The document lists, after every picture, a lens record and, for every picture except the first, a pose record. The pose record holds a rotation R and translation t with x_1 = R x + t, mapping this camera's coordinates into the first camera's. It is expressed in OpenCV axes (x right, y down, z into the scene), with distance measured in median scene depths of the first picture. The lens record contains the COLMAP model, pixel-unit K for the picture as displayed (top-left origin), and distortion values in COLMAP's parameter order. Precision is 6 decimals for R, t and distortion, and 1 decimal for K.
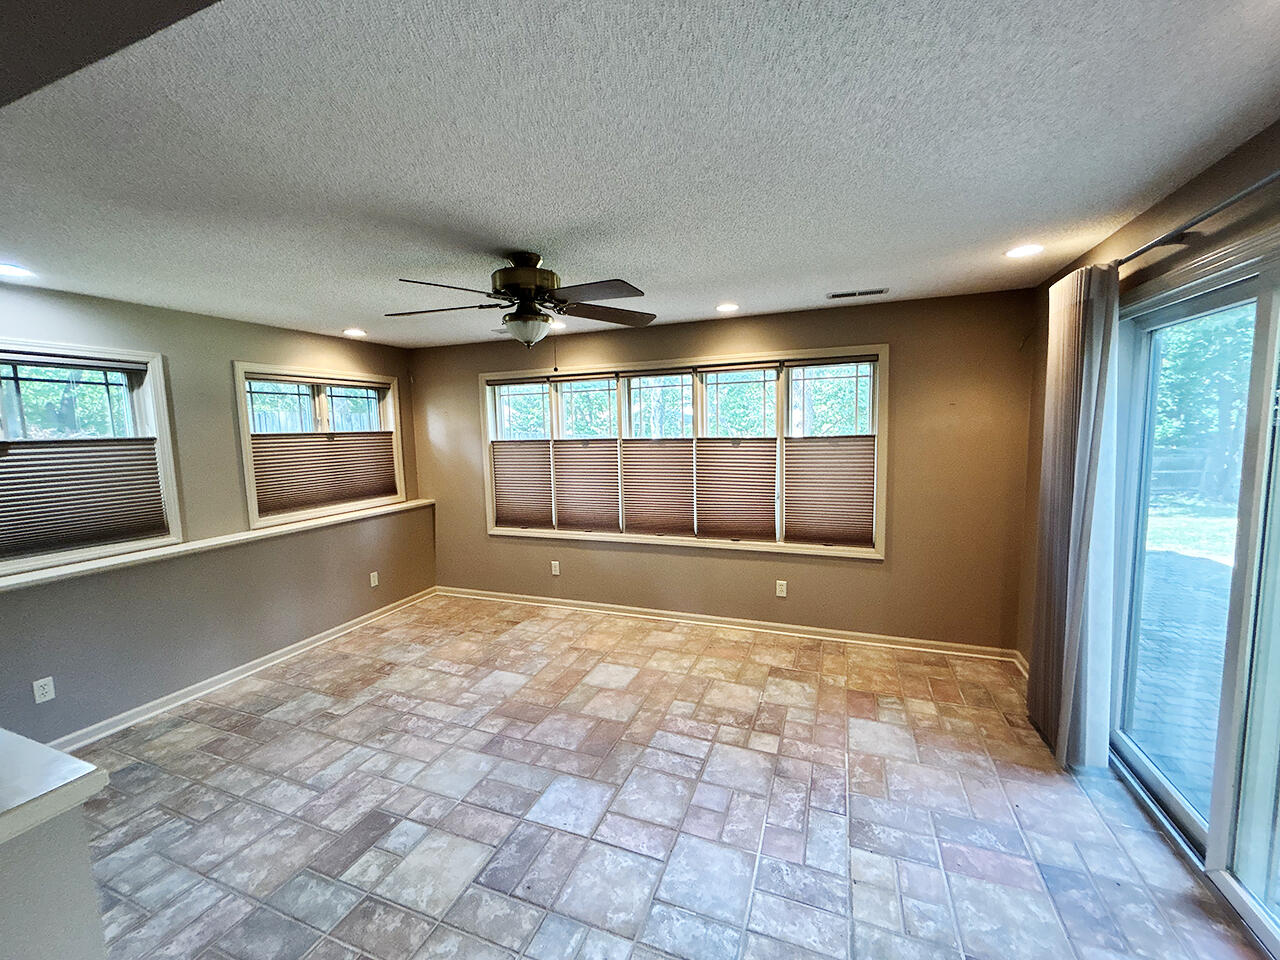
lens RADIAL K [[519.8, 0, 638.2], [0, 519.8, 479.7], [0, 0, 1]] dist [0.001997, -0.000201]
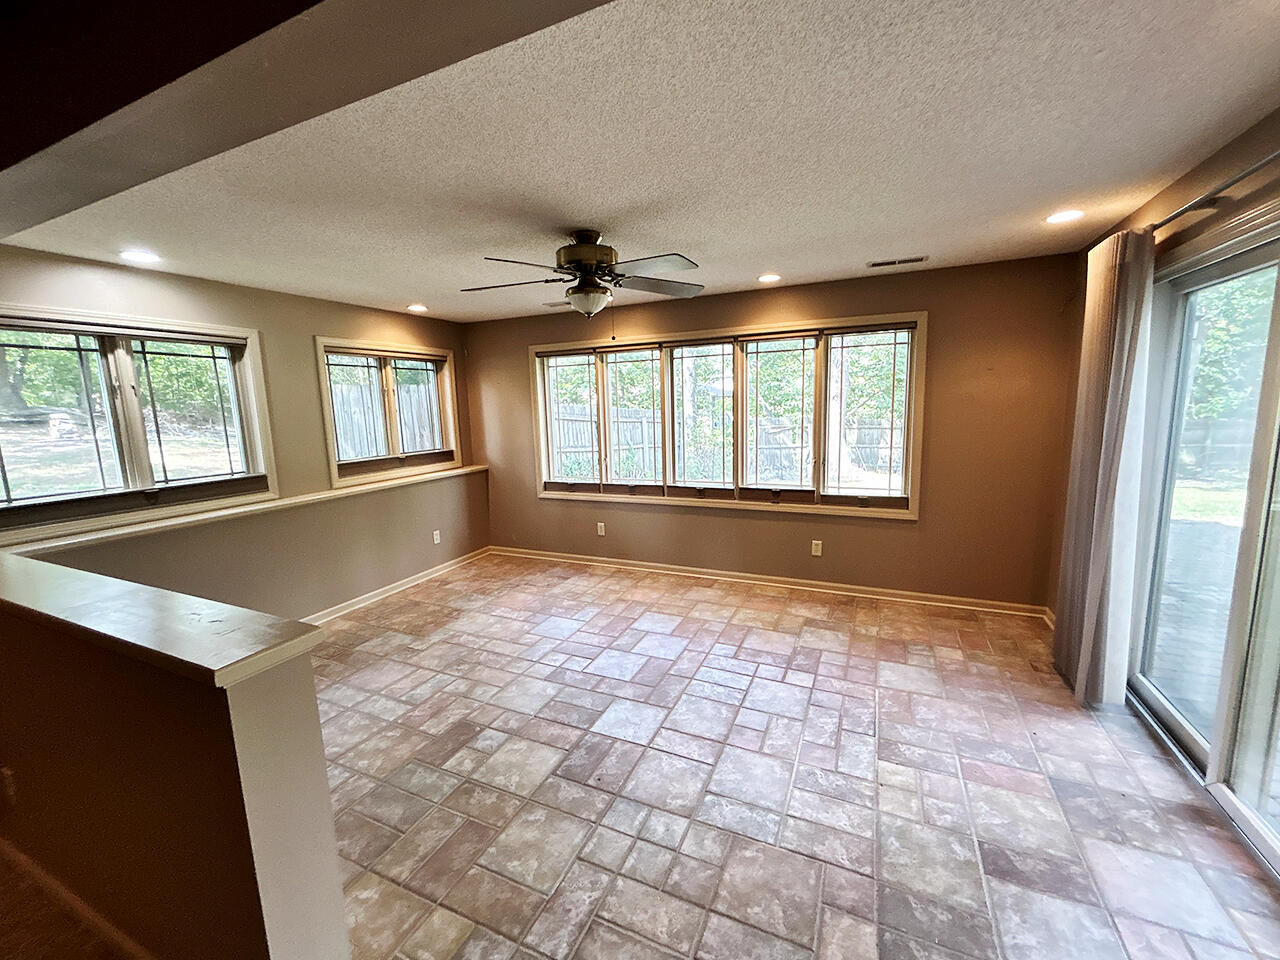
lens RADIAL K [[519.8, 0, 638.0], [0, 519.8, 479.6], [0, 0, 1]] dist [0.001997, -0.000201]
pose [[0.998280, 0.003787, -0.058508, -0.039837], [-0.001073, 0.998925, 0.046340, 0.034759], [0.058621, -0.046197, 0.997211, -0.104316]]
